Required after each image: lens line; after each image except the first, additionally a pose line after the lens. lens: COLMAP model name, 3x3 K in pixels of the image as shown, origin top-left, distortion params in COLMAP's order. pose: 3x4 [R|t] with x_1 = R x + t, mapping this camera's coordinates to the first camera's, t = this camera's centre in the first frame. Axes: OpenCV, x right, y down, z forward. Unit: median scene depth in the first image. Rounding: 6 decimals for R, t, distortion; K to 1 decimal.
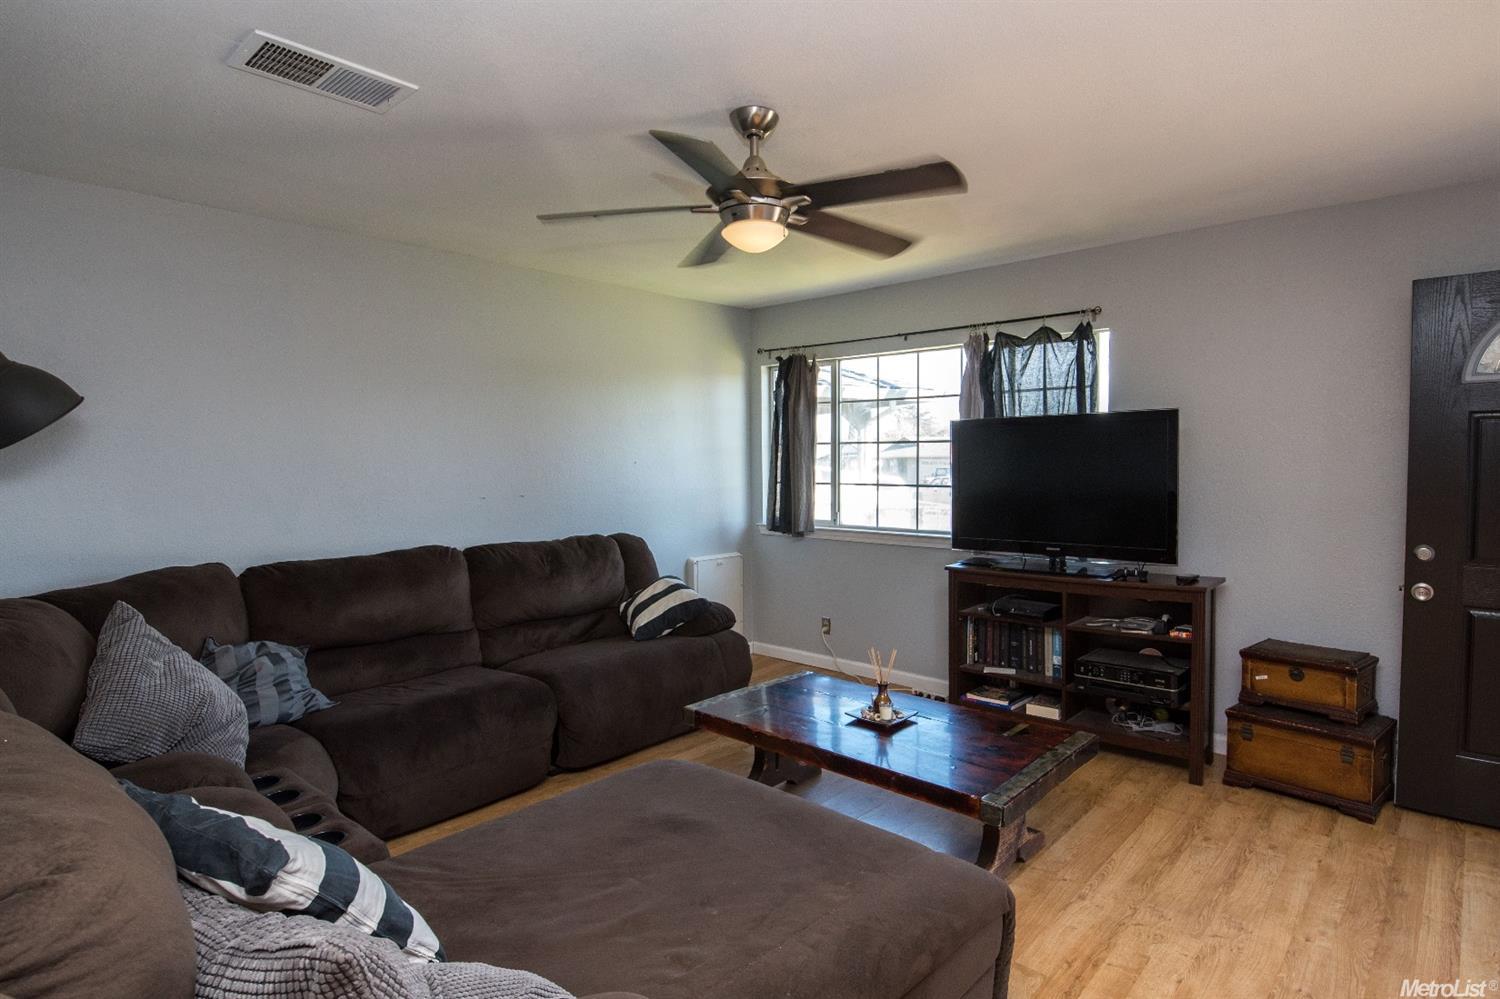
lens RADIAL K [[789.6, 0, 757.4], [0, 789.6, 499.3], [0, 0, 1]] dist [0.000522, -0.010314]
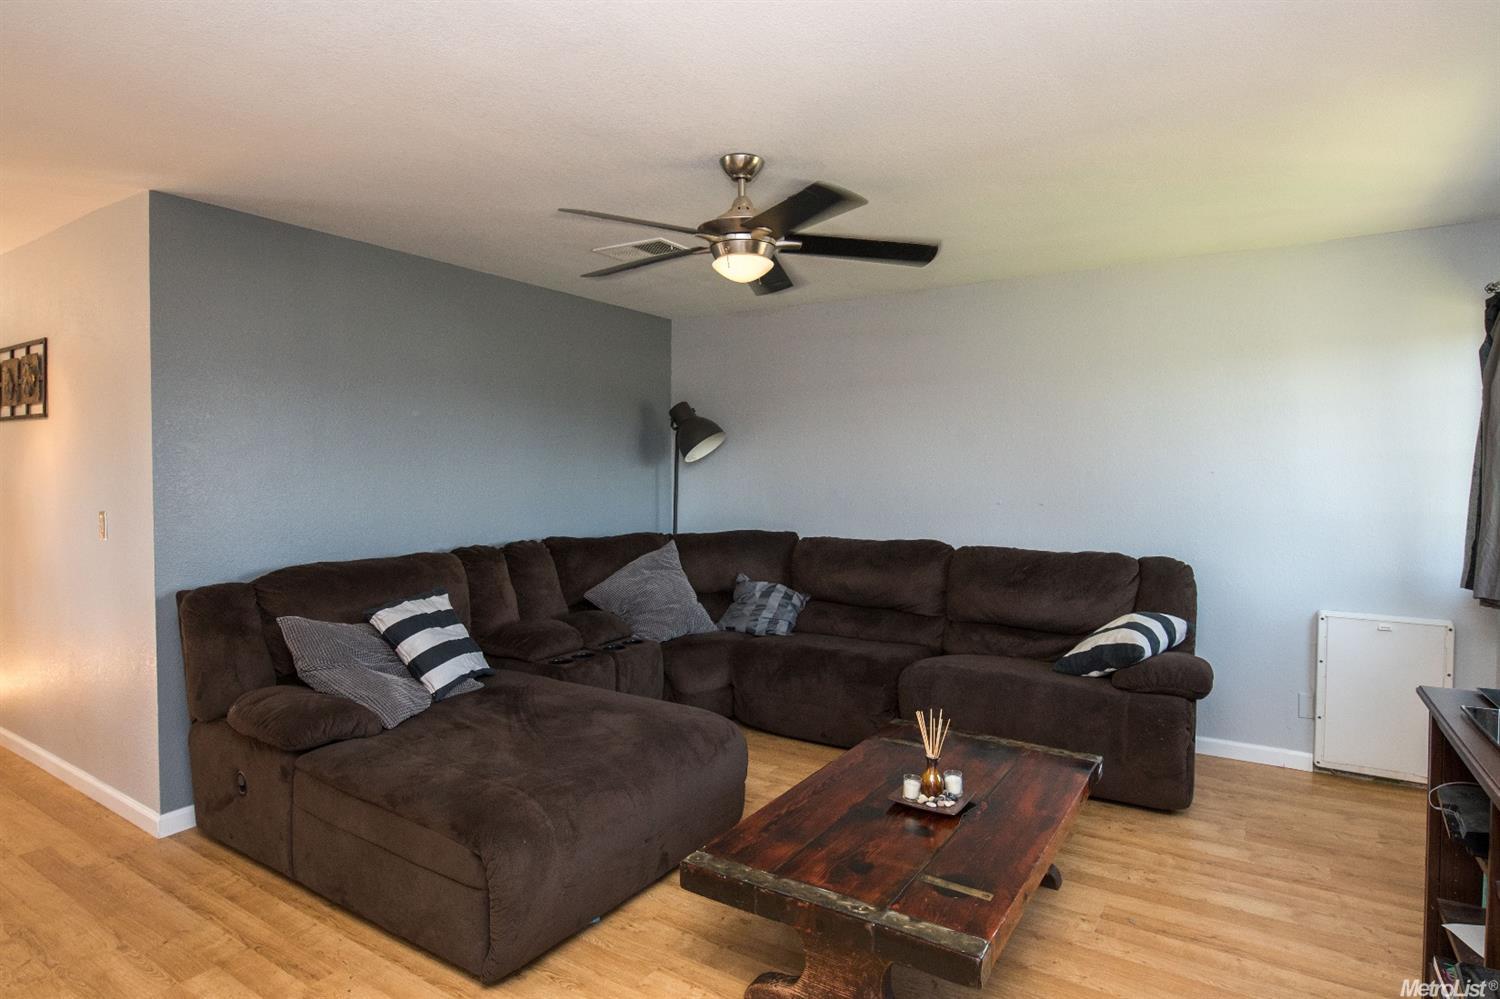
lens RADIAL K [[789.6, 0, 749.5], [0, 789.6, 491.9], [0, 0, 1]] dist [0.000522, -0.010314]
pose [[0.176924, 0.041472, -0.983350, 0.692833], [-0.048468, 0.998267, 0.033381, -0.038797], [0.983030, 0.041755, 0.178627, 0.518653]]
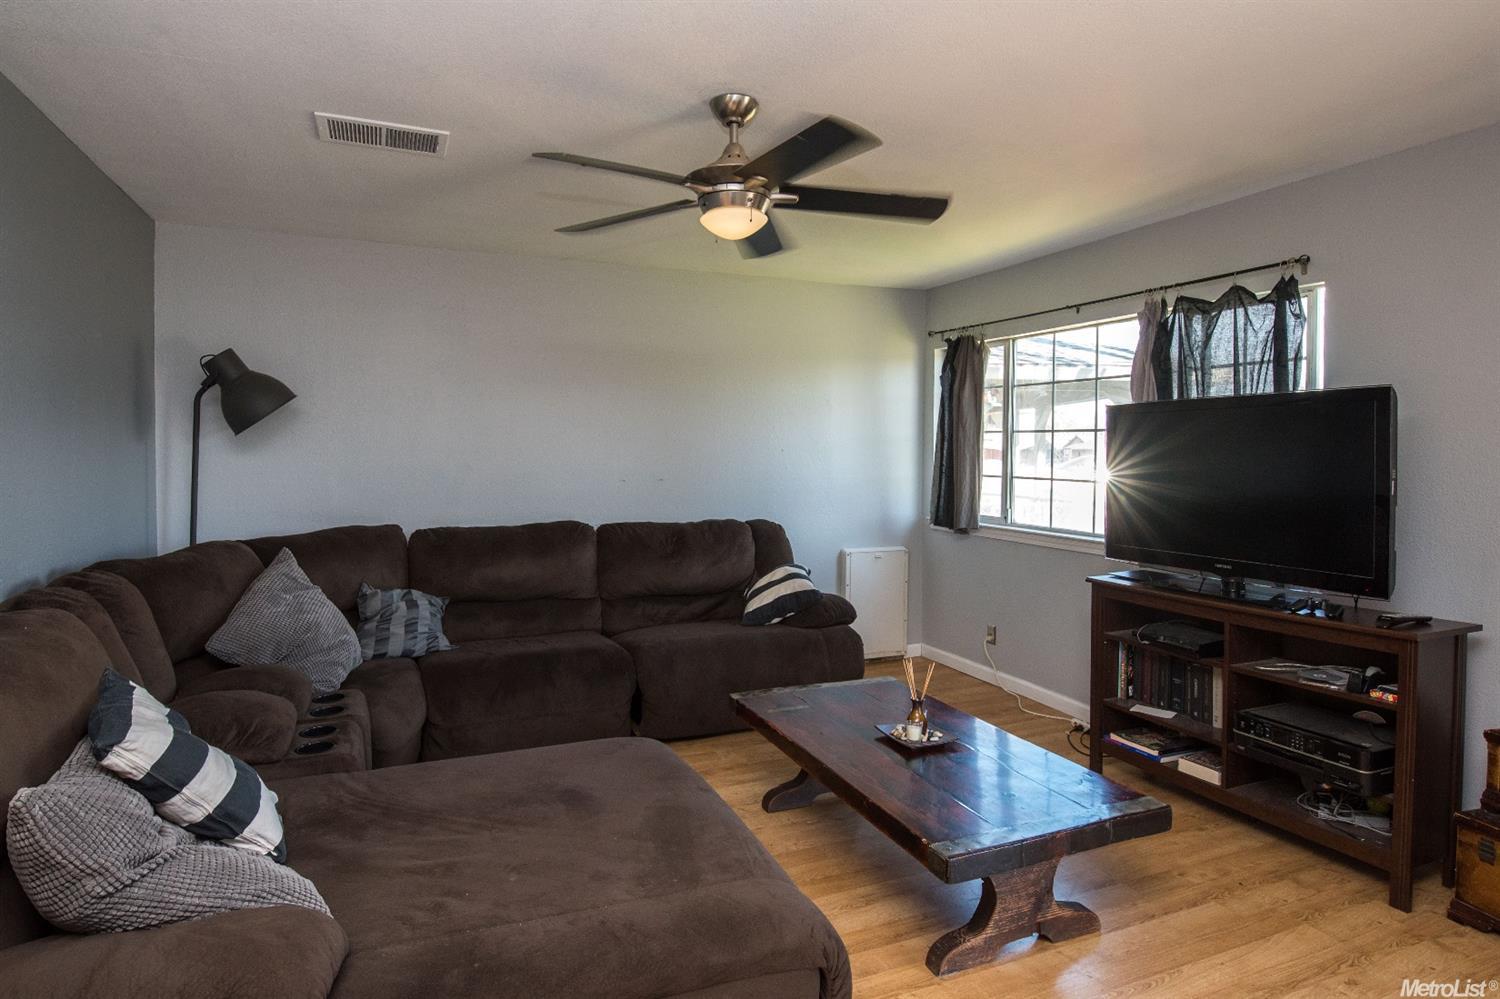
lens RADIAL K [[789.6, 0, 707.1], [0, 789.6, 467.6], [0, 0, 1]] dist [0.000522, -0.010314]
pose [[0.897015, 0.022617, -0.441421, 0.263256], [-0.033576, 0.999291, -0.017030, -0.005124], [0.440723, 0.030097, 0.897138, 0.066458]]
